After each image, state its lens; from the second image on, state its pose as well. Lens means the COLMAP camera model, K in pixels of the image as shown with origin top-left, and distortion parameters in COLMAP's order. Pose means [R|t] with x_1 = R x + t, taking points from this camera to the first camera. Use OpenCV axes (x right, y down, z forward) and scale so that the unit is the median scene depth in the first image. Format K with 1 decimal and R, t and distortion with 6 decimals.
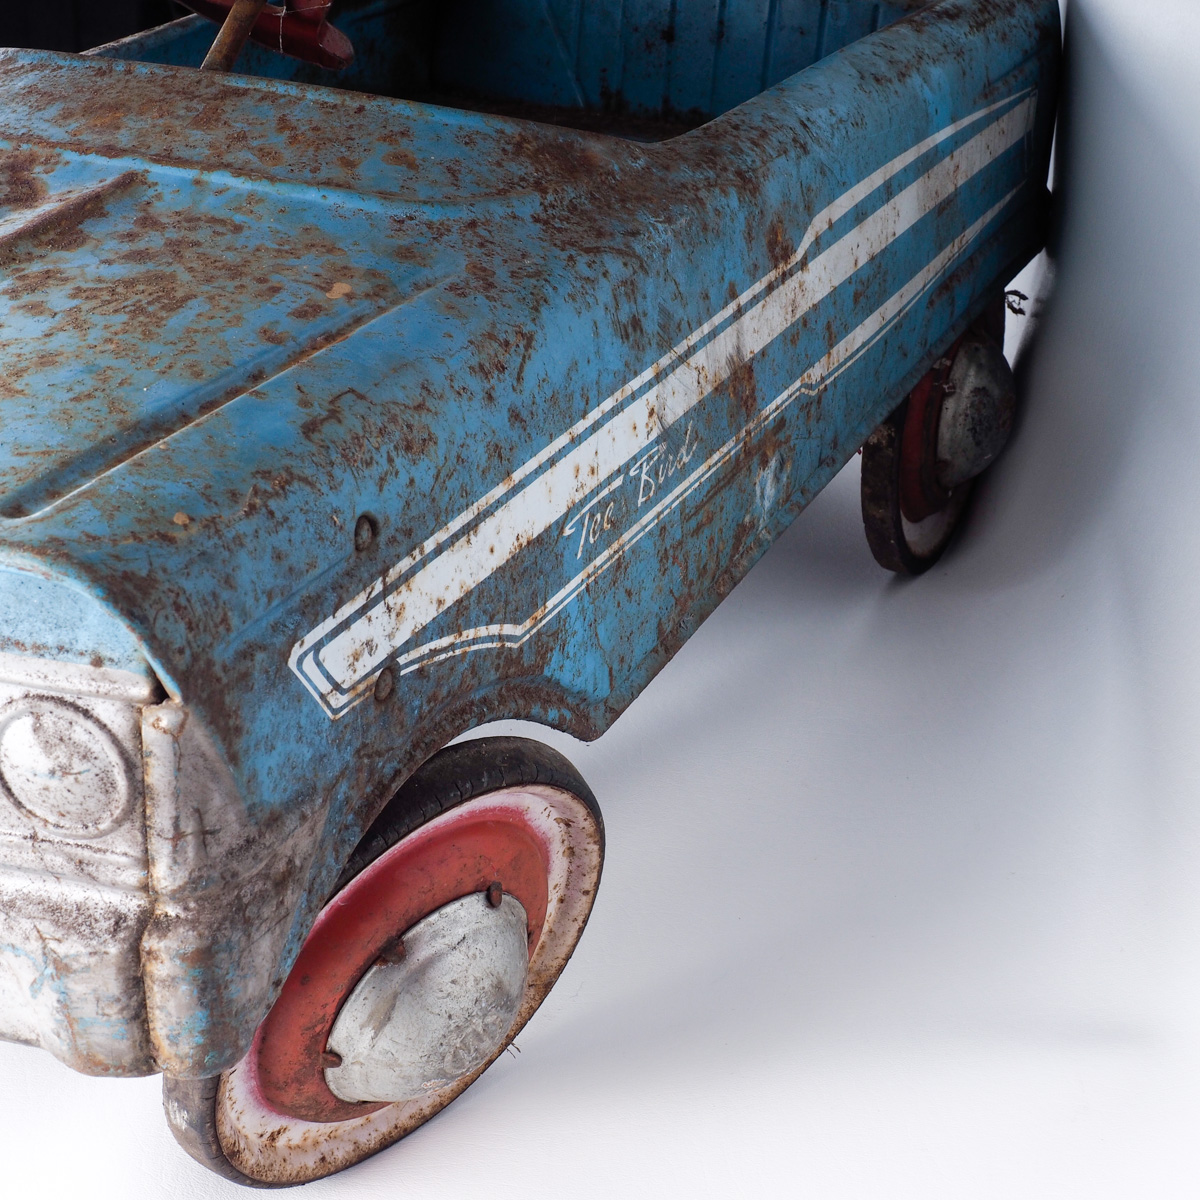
lens RADIAL K [[2290.2, 0, 600.2], [0, 2290.2, 597.1], [0, 0, 1]] dist [0.002293, 0.000000]
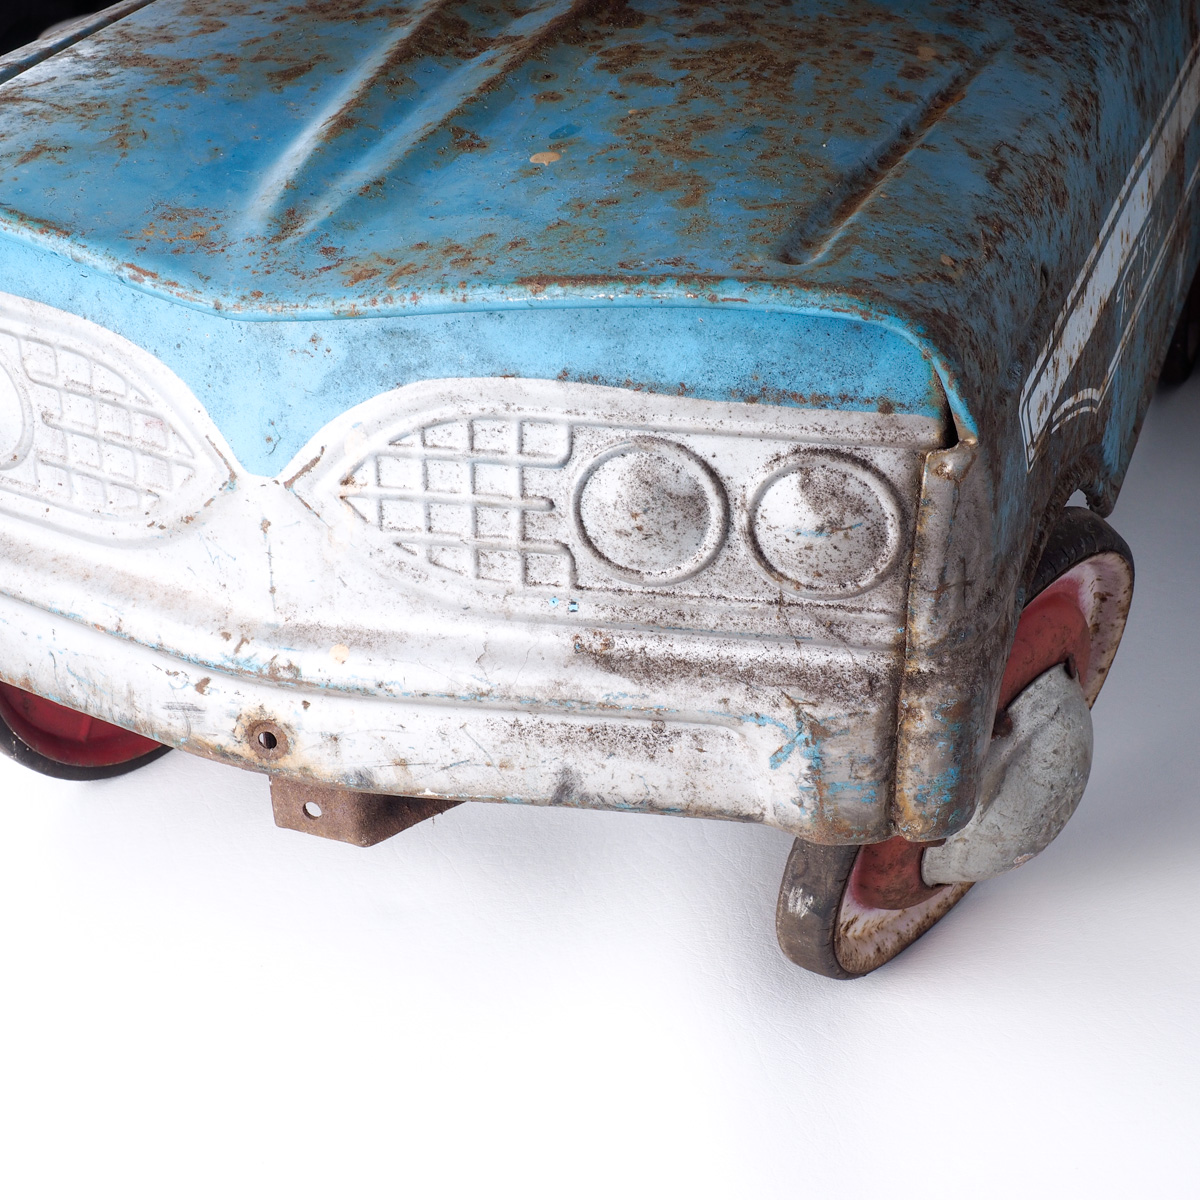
lens RADIAL K [[2290.2, 0, 600.7], [0, 2290.2, 603.5], [0, 0, 1]] dist [0.002293, 0.000000]
pose [[0.995020, -0.061520, 0.078422, -0.397994], [0.058330, 0.997399, 0.042337, 0.059298], [-0.080823, -0.037552, 0.996021, 0.030678]]
